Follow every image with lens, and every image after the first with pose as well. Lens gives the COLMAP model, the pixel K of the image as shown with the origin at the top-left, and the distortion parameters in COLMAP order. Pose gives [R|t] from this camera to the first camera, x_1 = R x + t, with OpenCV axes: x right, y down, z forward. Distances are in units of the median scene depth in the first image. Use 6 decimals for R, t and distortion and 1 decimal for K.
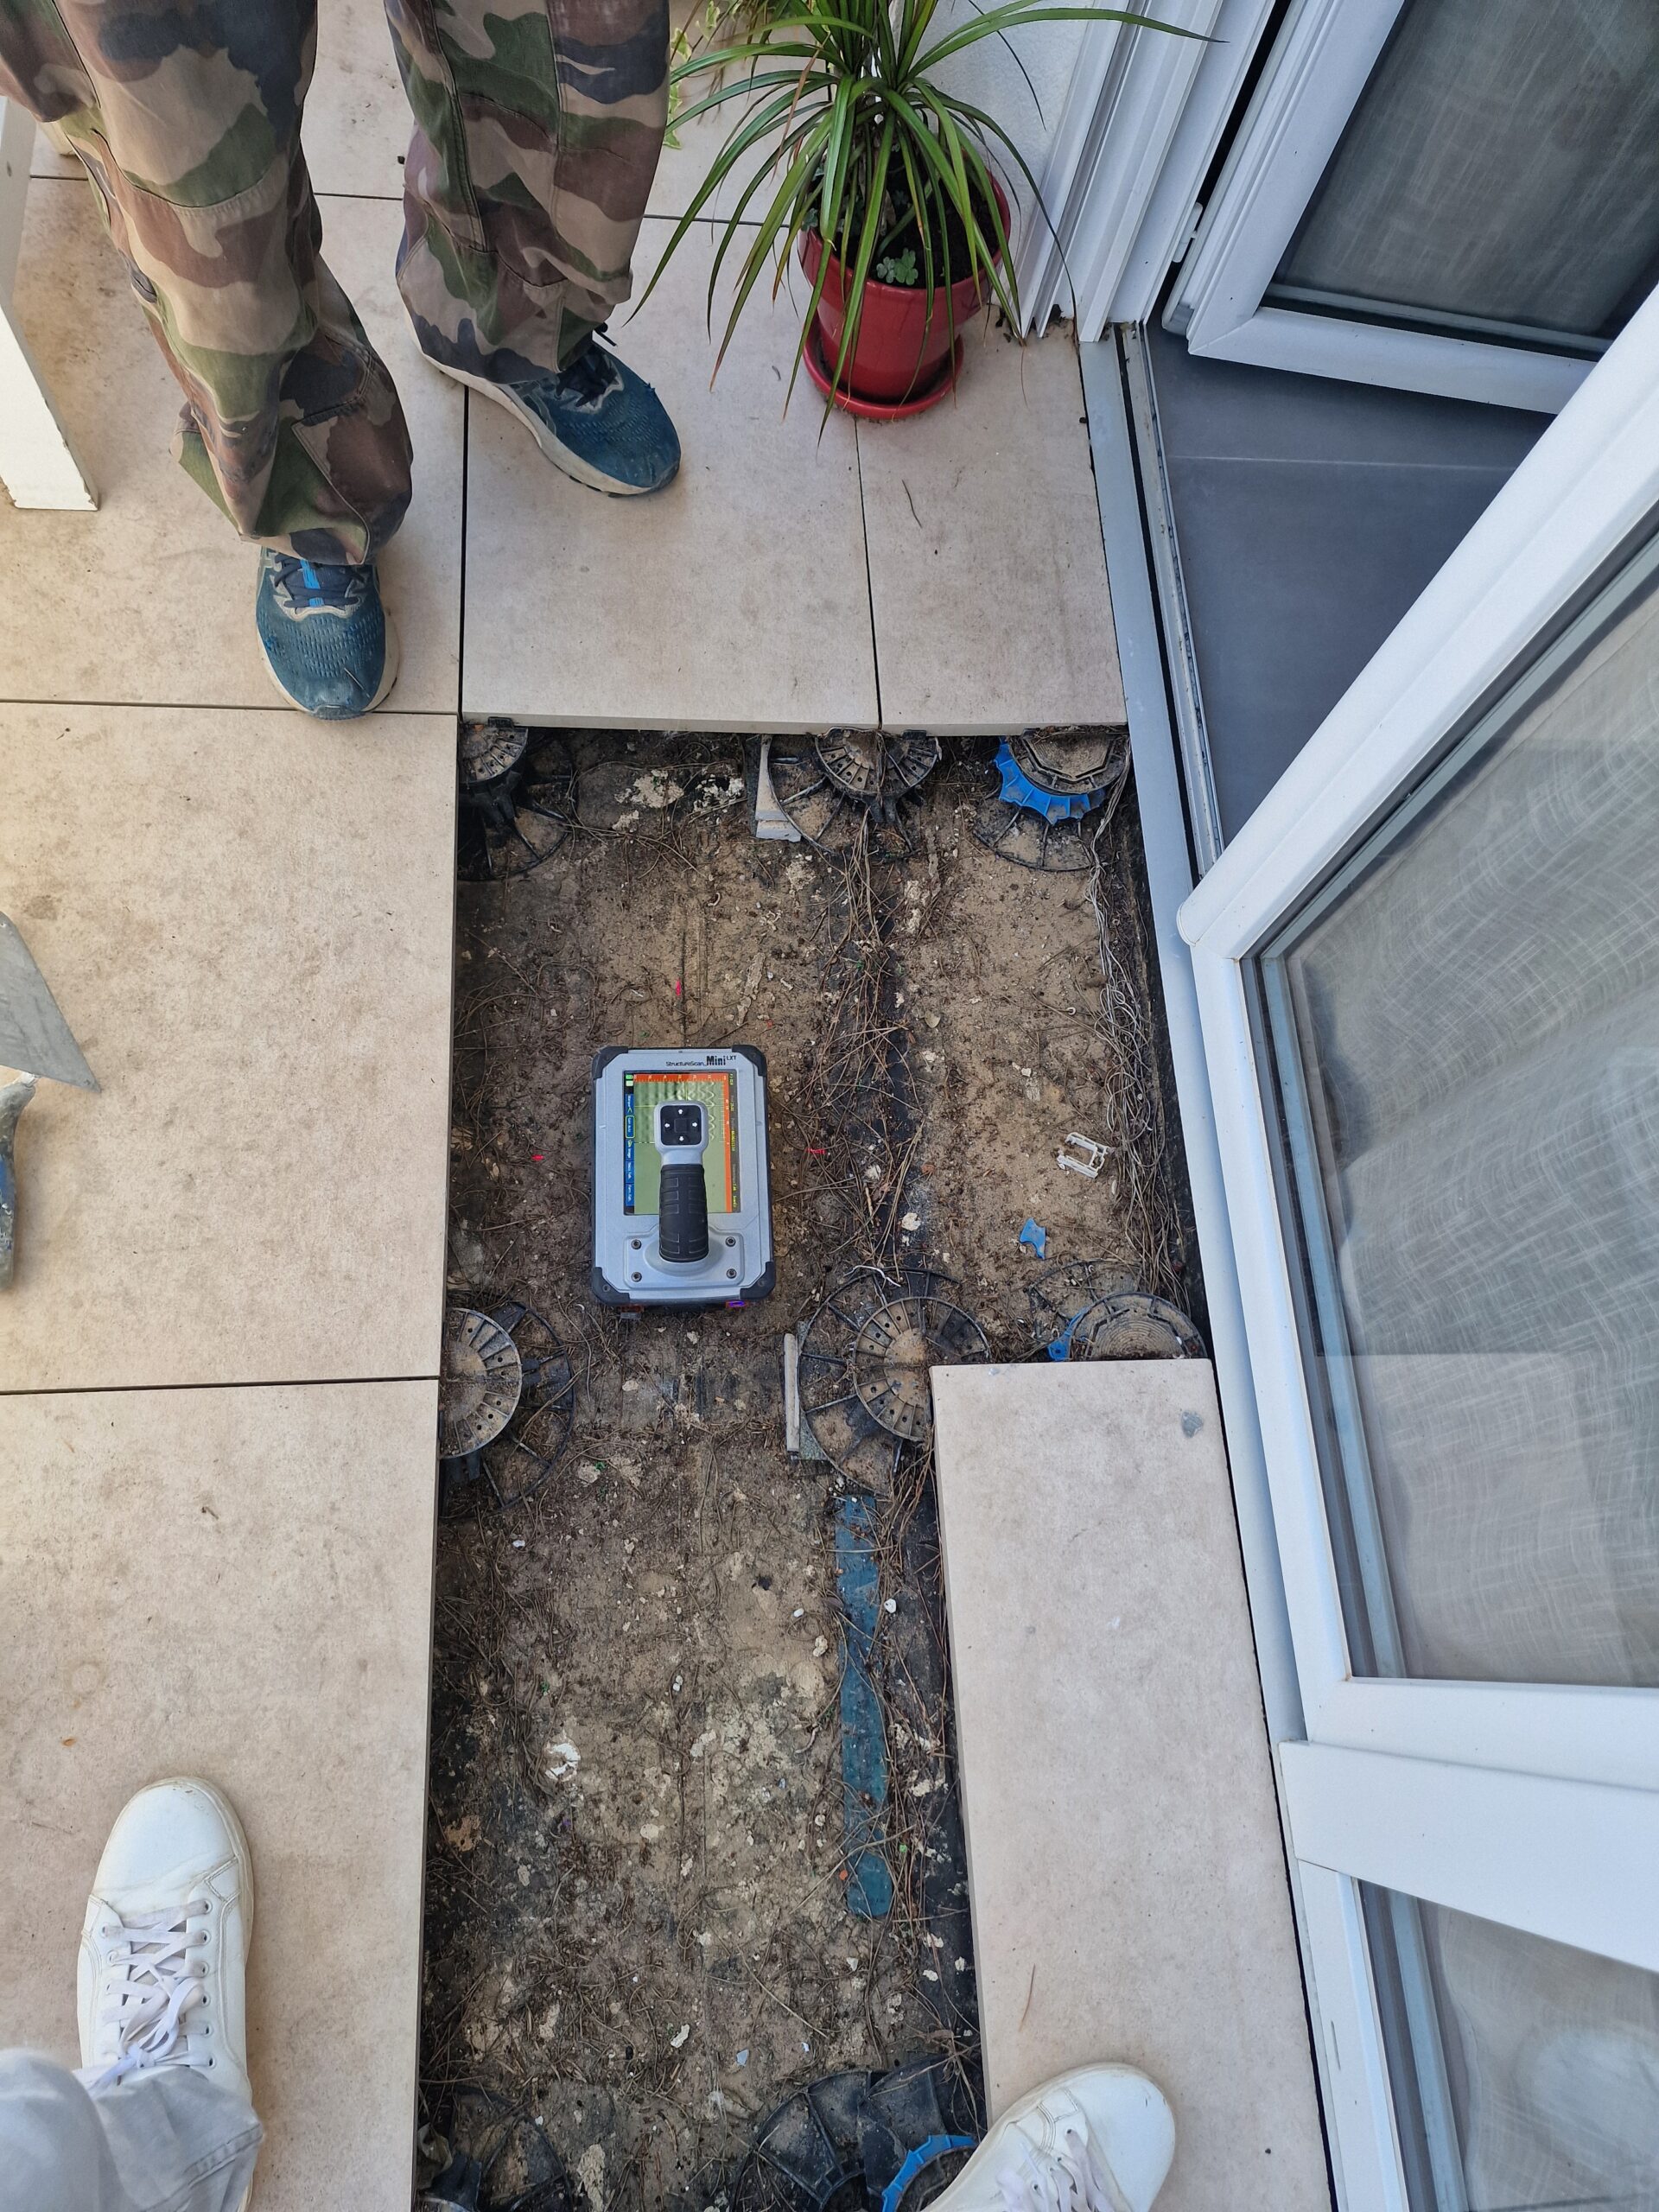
lens RADIAL K [[1481.9, 0, 829.7], [0, 1481.9, 1111.1], [0, 0, 1]] dist [-0.011270, 0.000136]
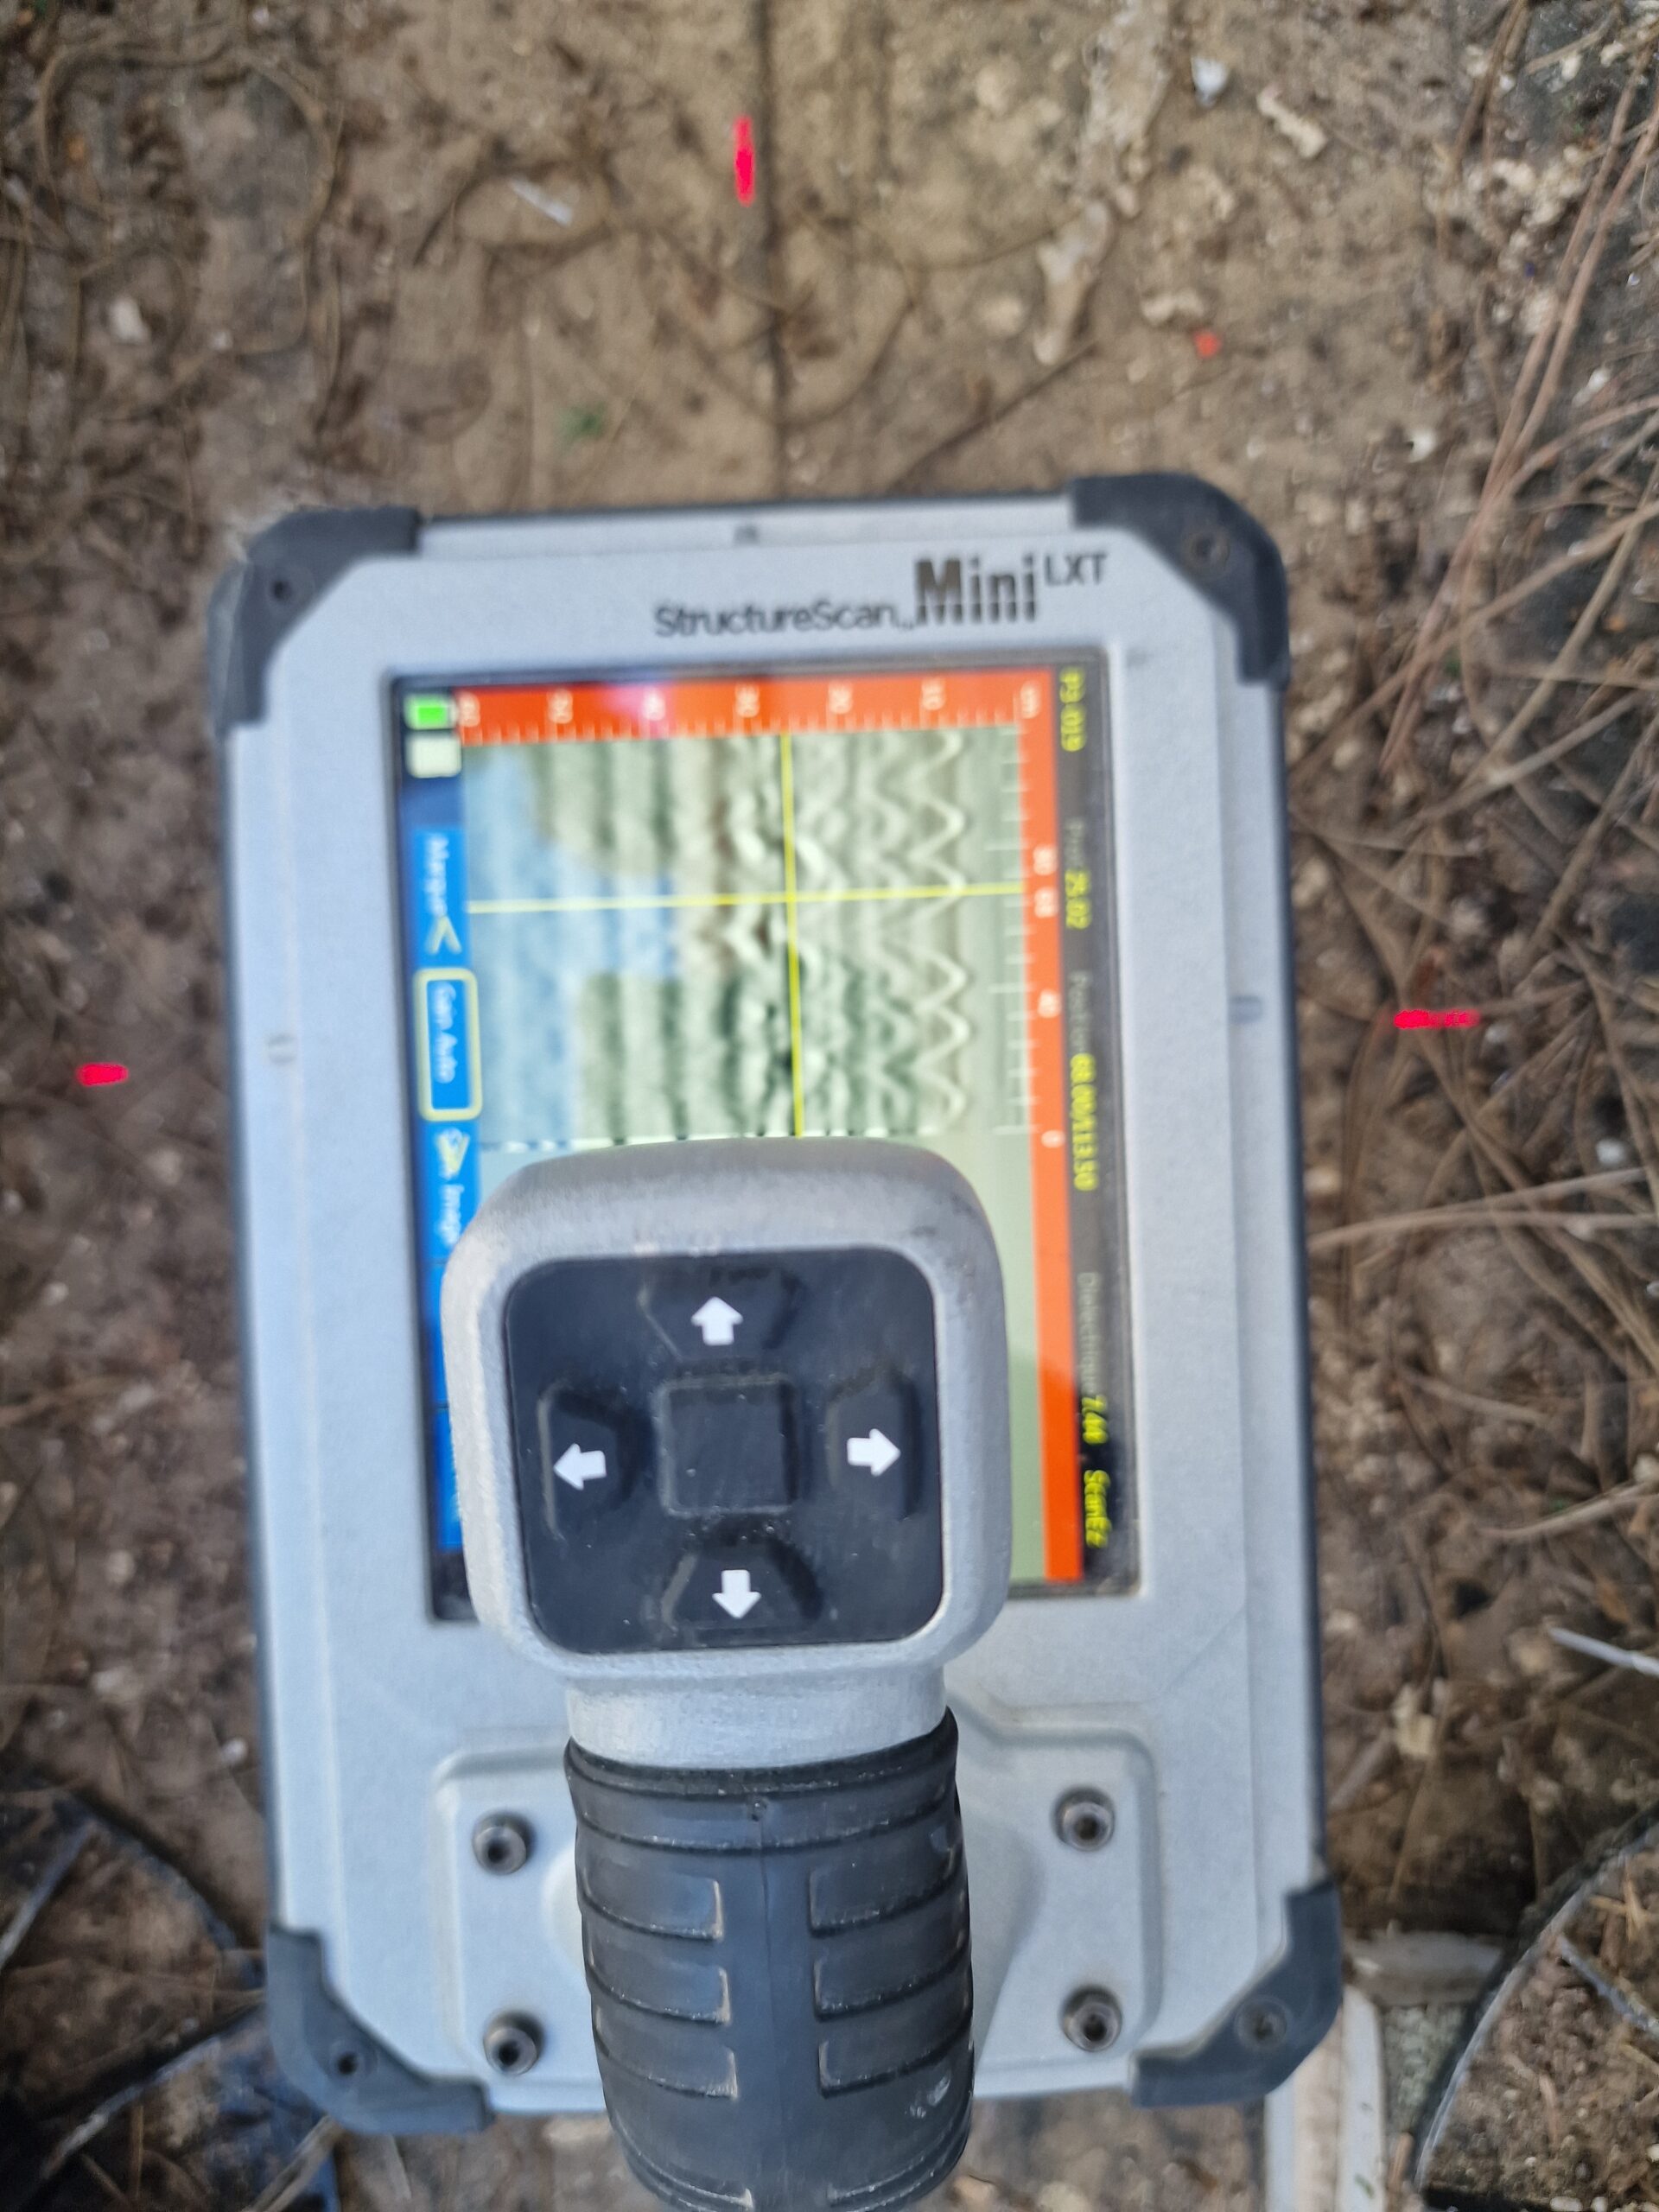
lens RADIAL K [[1481.9, 0, 811.1], [0, 1481.9, 1107.0], [0, 0, 1]] dist [-0.011270, 0.000136]
pose [[0.995313, 0.013606, -0.095744, -0.073687], [0.022285, 0.931137, 0.363989, -0.037698], [0.094103, -0.364417, 0.926469, 0.785010]]
